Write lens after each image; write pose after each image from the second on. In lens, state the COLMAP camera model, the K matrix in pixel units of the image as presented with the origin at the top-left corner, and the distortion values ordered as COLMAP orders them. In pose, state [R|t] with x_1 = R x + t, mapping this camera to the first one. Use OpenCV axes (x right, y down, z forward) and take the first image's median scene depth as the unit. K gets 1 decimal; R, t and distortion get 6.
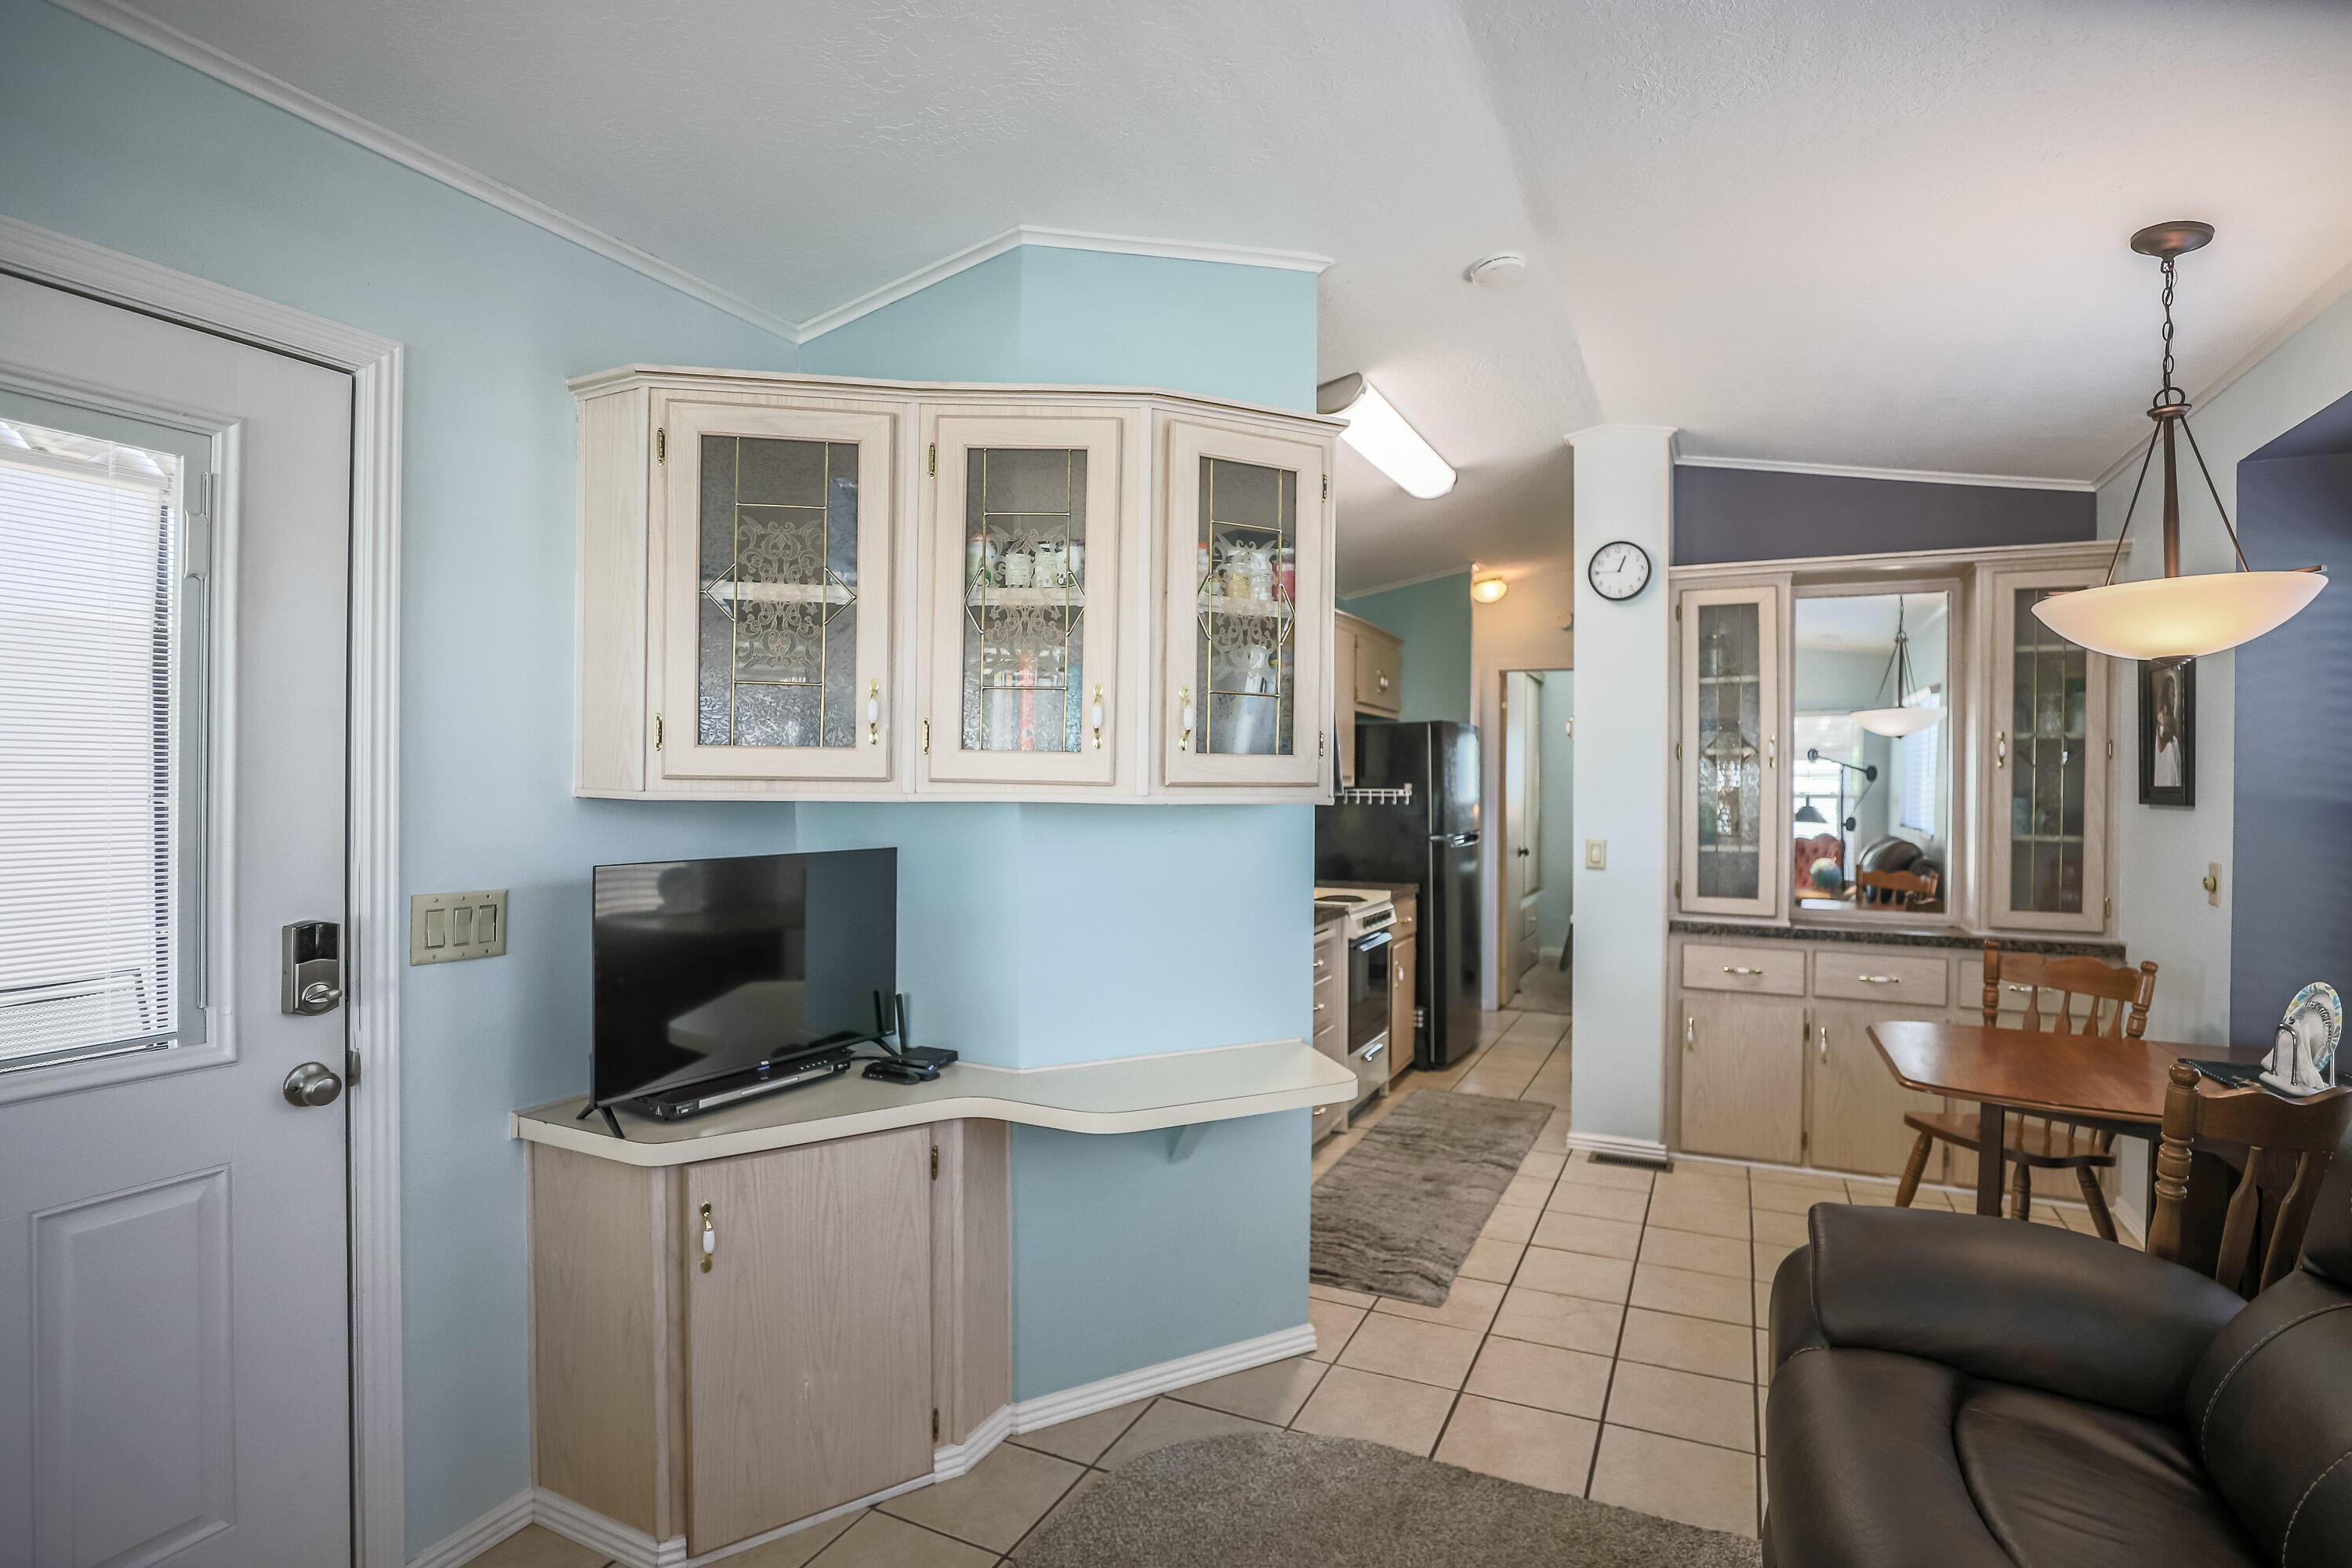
lens RADIAL K [[1169.6, 0, 1212.9], [0, 1169.6, 748.8], [0, 0, 1]] dist [-0.029238, 0.005511]
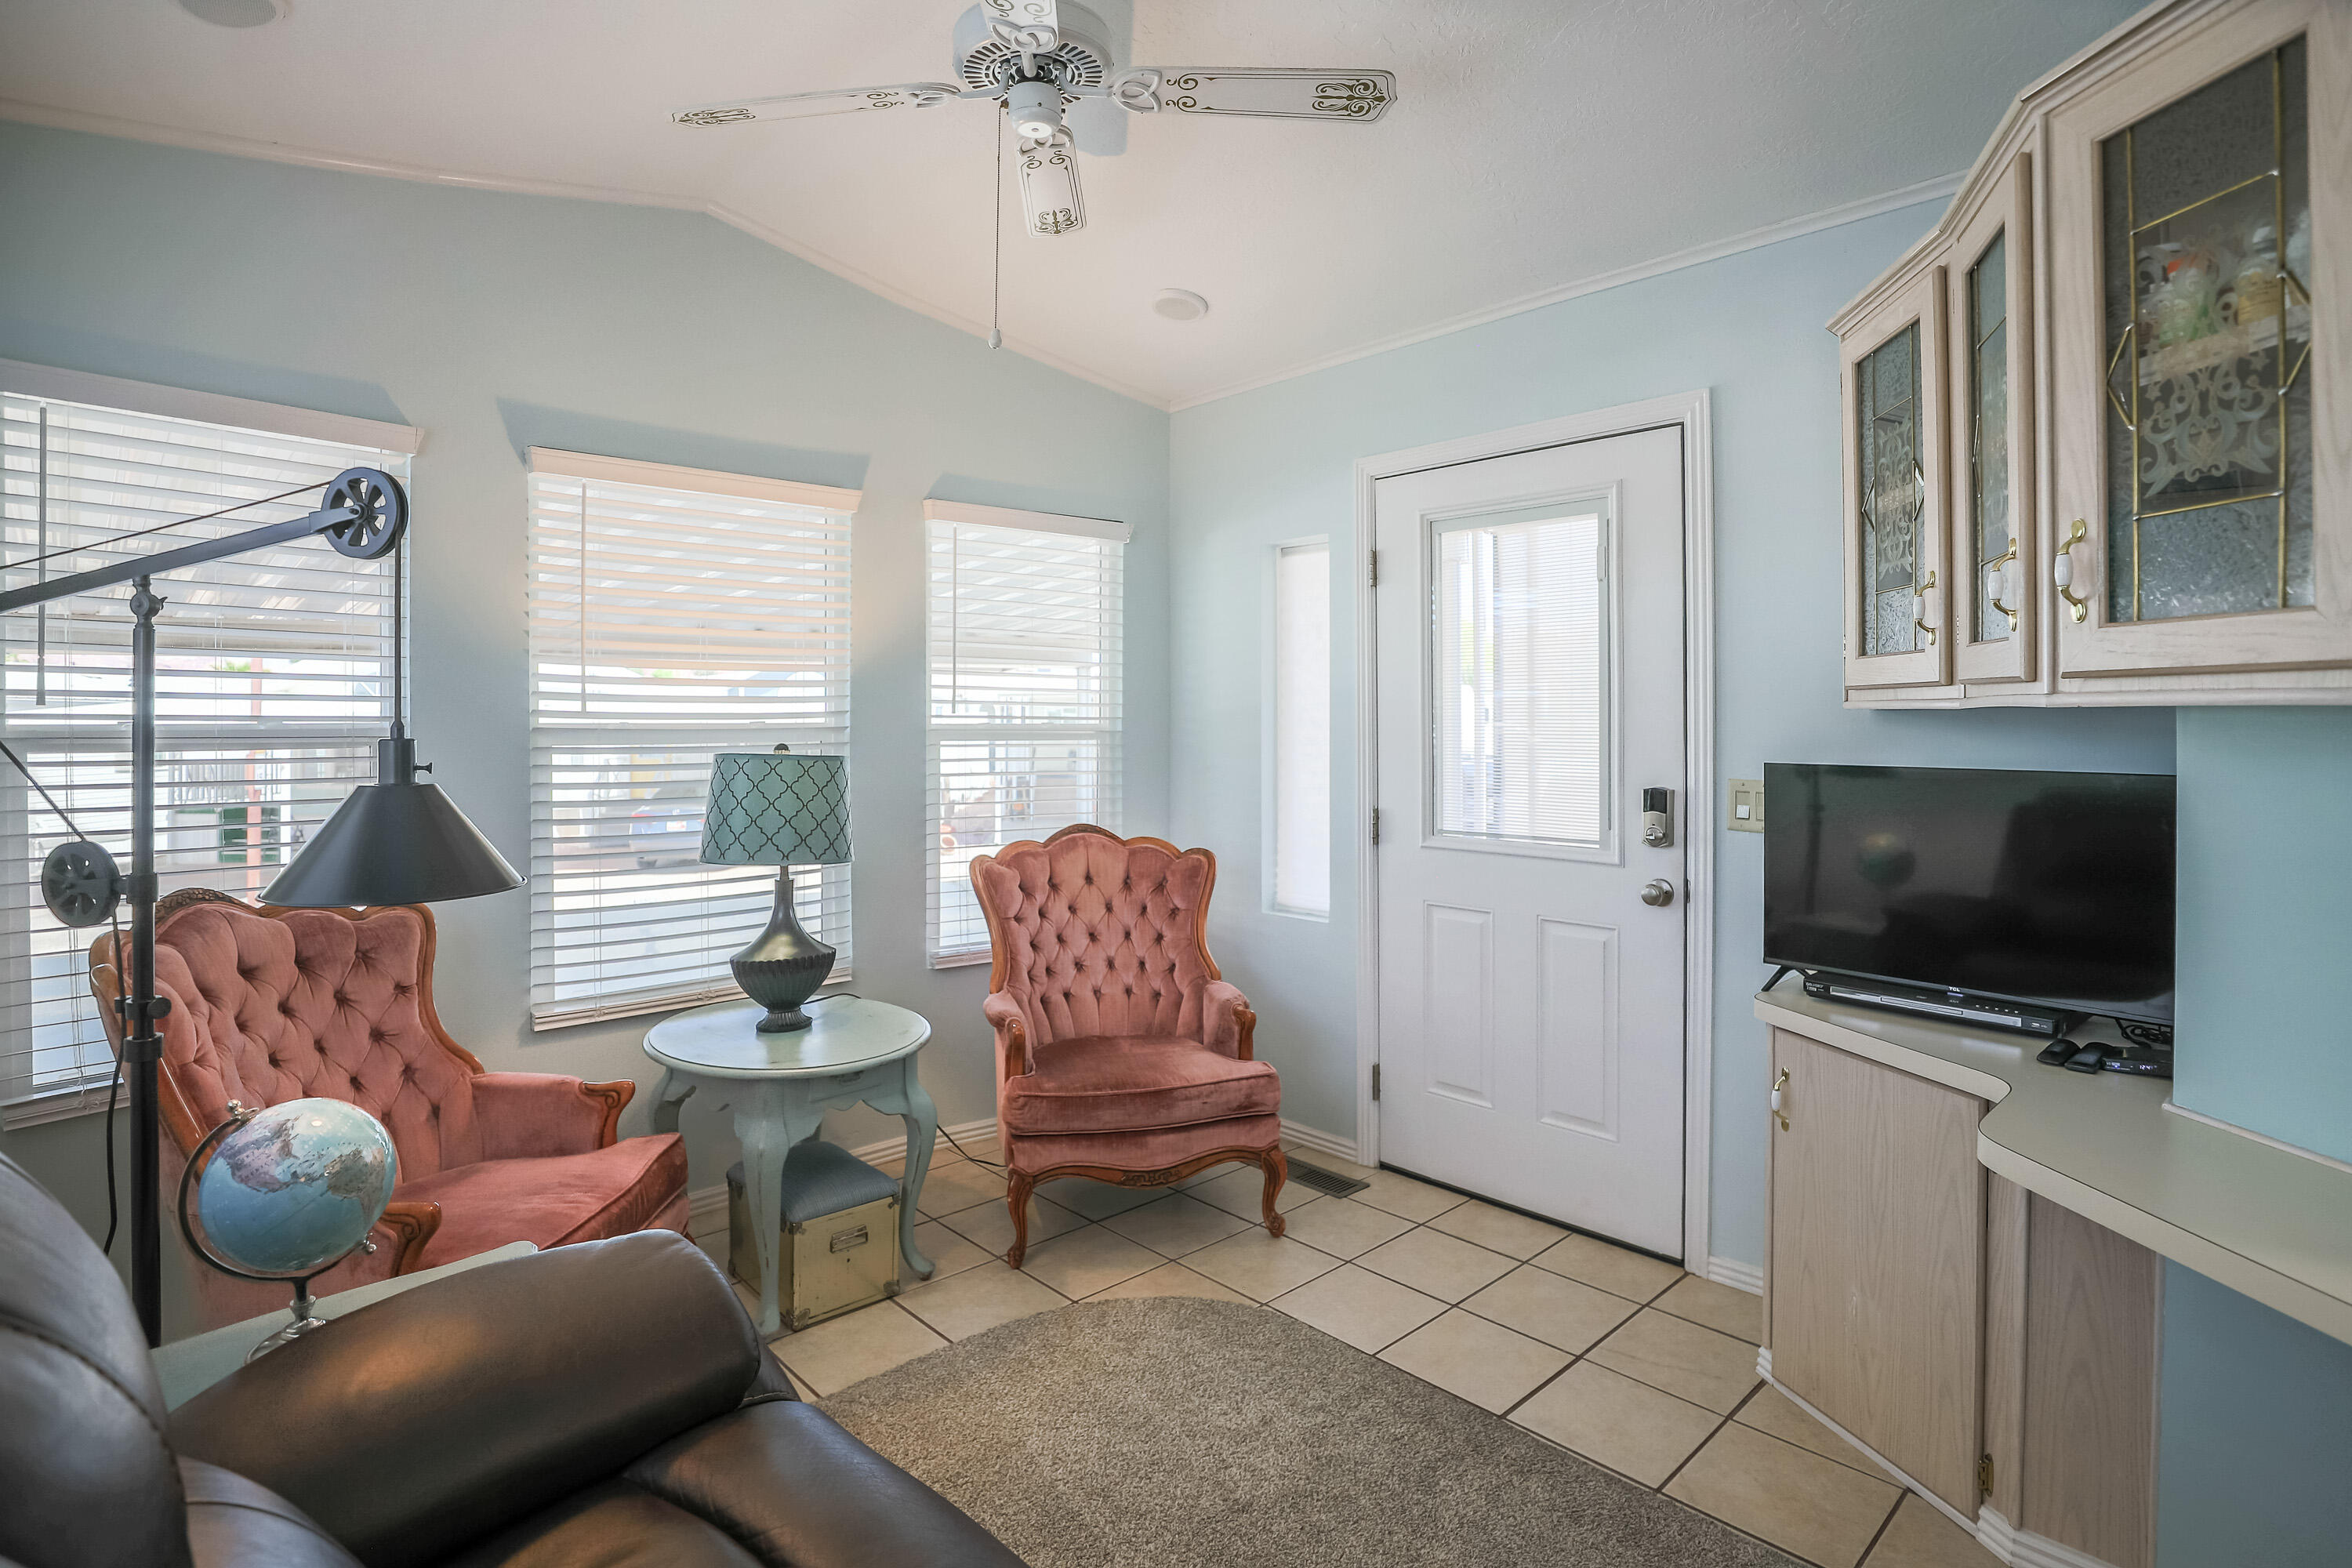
lens RADIAL K [[1169.6, 0, 1166.8], [0, 1169.6, 719.6], [0, 0, 1]] dist [-0.029238, 0.005511]
pose [[-0.391442, -0.010916, -0.920138, 0.382622], [0.018423, 0.999636, -0.019696, 0.029376], [0.920019, -0.024662, -0.391098, 0.406315]]
